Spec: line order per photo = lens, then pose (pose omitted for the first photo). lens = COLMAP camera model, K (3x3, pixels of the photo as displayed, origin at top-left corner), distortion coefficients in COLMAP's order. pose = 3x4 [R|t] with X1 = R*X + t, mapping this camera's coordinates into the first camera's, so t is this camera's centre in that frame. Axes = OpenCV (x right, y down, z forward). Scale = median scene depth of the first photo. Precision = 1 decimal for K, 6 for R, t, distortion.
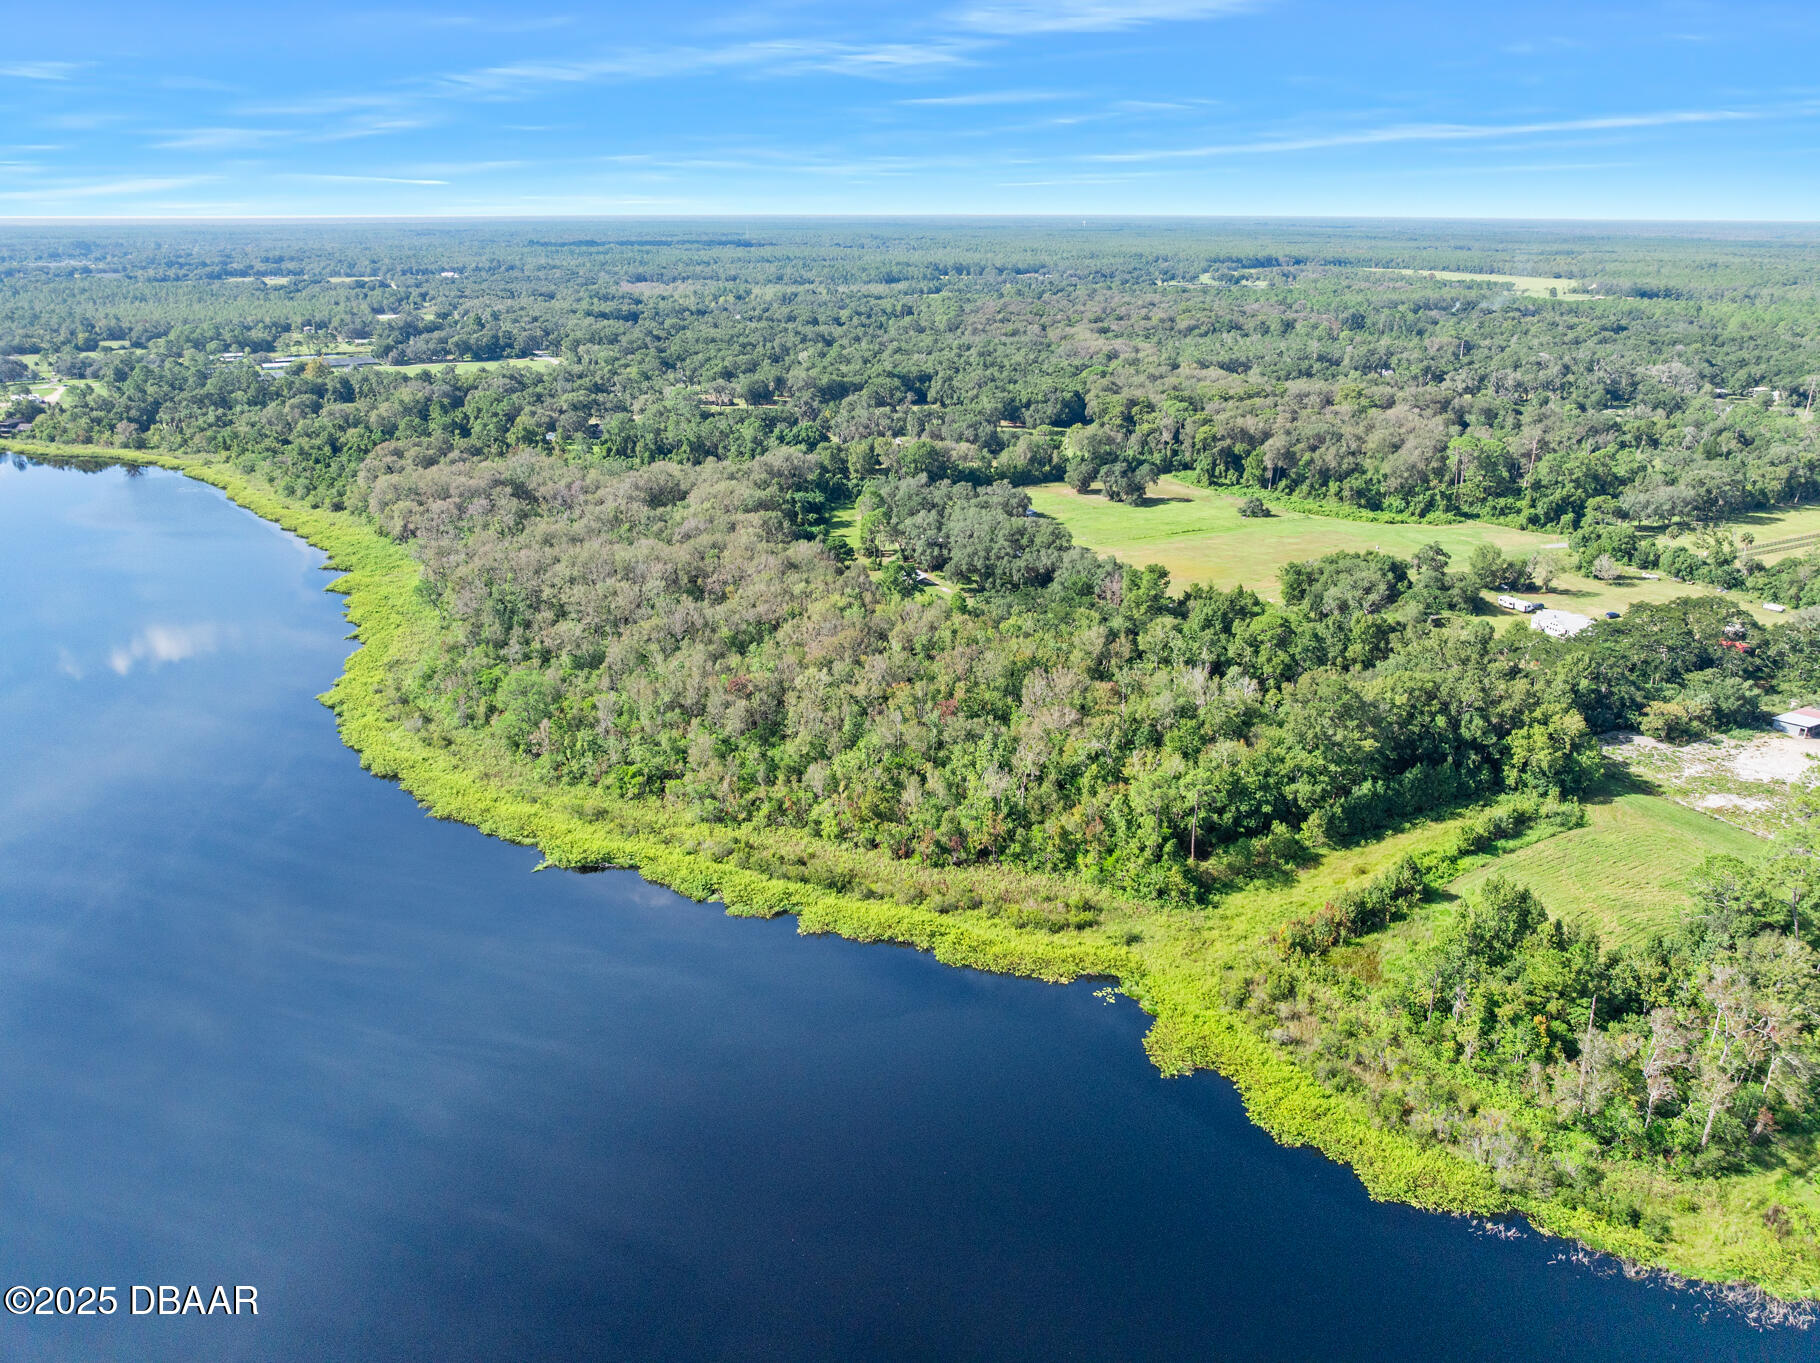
lens RADIAL K [[1278.3, 0, 903.8], [0, 1278.3, 671.9], [0, 0, 1]] dist [-0.005760, -0.054360]
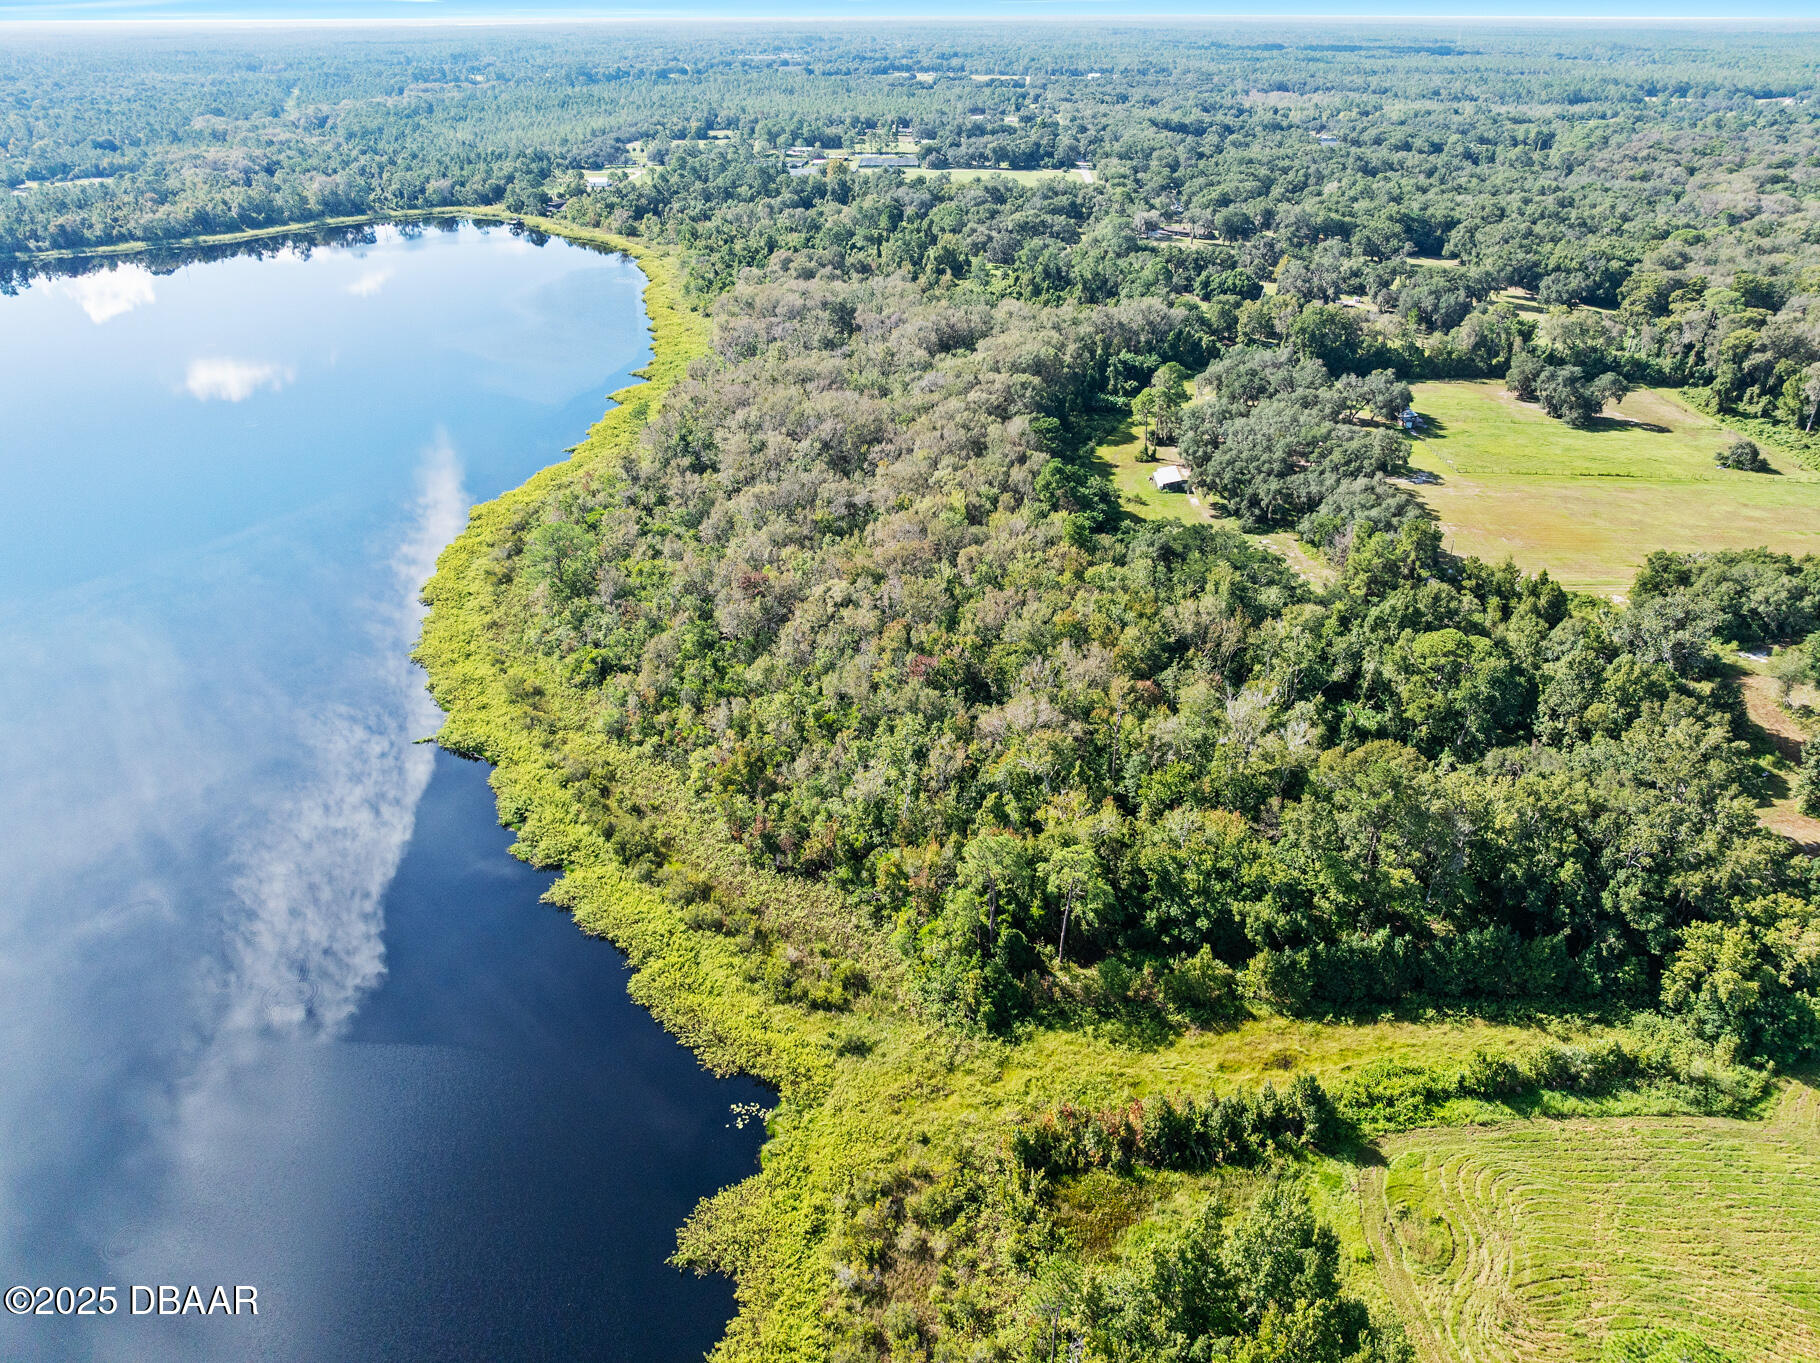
lens RADIAL K [[1271.6, 0, 910.0], [0, 1271.6, 681.5], [0, 0, 1]] dist [-0.036056, -0.000937]
pose [[0.868392, 0.231352, -0.438601, 0.389784], [-0.165771, 0.969048, 0.182937, -0.109262], [0.467349, -0.086153, 0.879865, 0.318773]]
